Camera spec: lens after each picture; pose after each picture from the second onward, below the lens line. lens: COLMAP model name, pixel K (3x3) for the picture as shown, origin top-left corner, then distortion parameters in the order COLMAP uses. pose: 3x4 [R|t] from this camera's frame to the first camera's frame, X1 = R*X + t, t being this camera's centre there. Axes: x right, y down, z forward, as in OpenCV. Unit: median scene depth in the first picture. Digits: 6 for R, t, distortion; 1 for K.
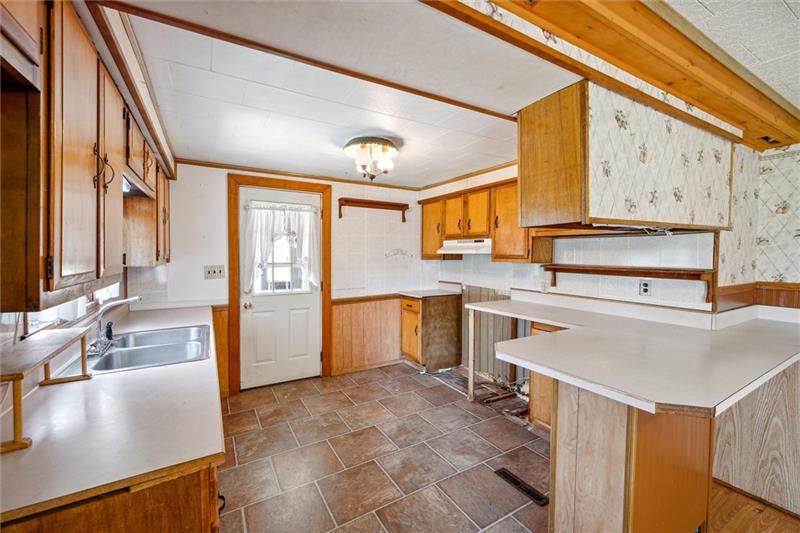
lens RADIAL K [[340.6, 0, 406.4], [0, 340.6, 265.6], [0, 0, 1]] dist [0.002089, 0.000211]
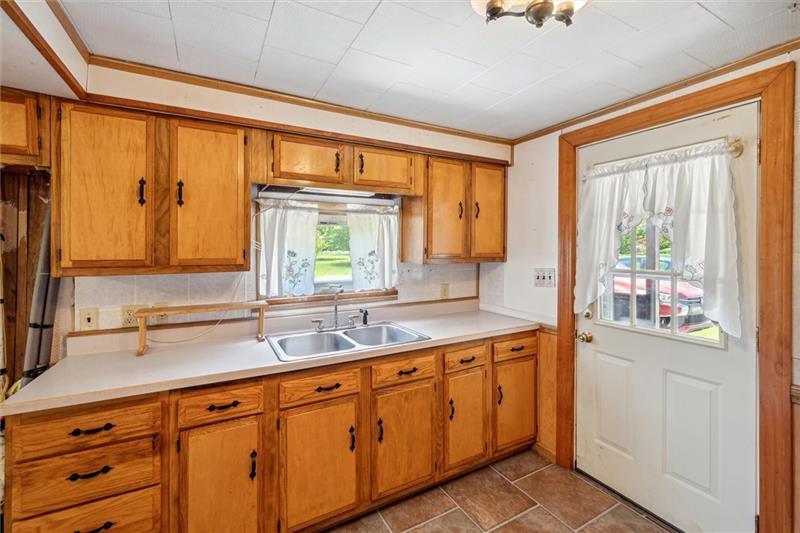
lens RADIAL K [[340.6, 0, 393.0], [0, 340.6, 248.1], [0, 0, 1]] dist [0.002089, 0.000211]
pose [[-0.047182, -0.010261, -0.998834, 0.169861], [-0.045389, 0.998936, -0.008118, -0.022627], [0.997855, 0.044953, -0.047598, 0.679377]]
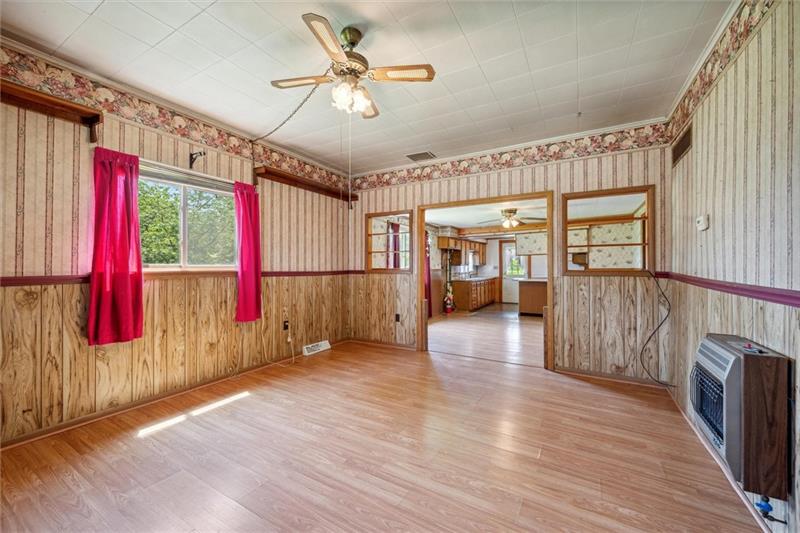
lens RADIAL K [[316.7, 0, 400.8], [0, 316.7, 266.7], [0, 0, 1]] dist [0.001467, -0.000277]
pose [[0.486189, -0.011455, -0.873779, 1.846463], [-0.024530, 0.999341, -0.026751, 0.119175], [0.873510, 0.034440, 0.485587, -1.493866]]
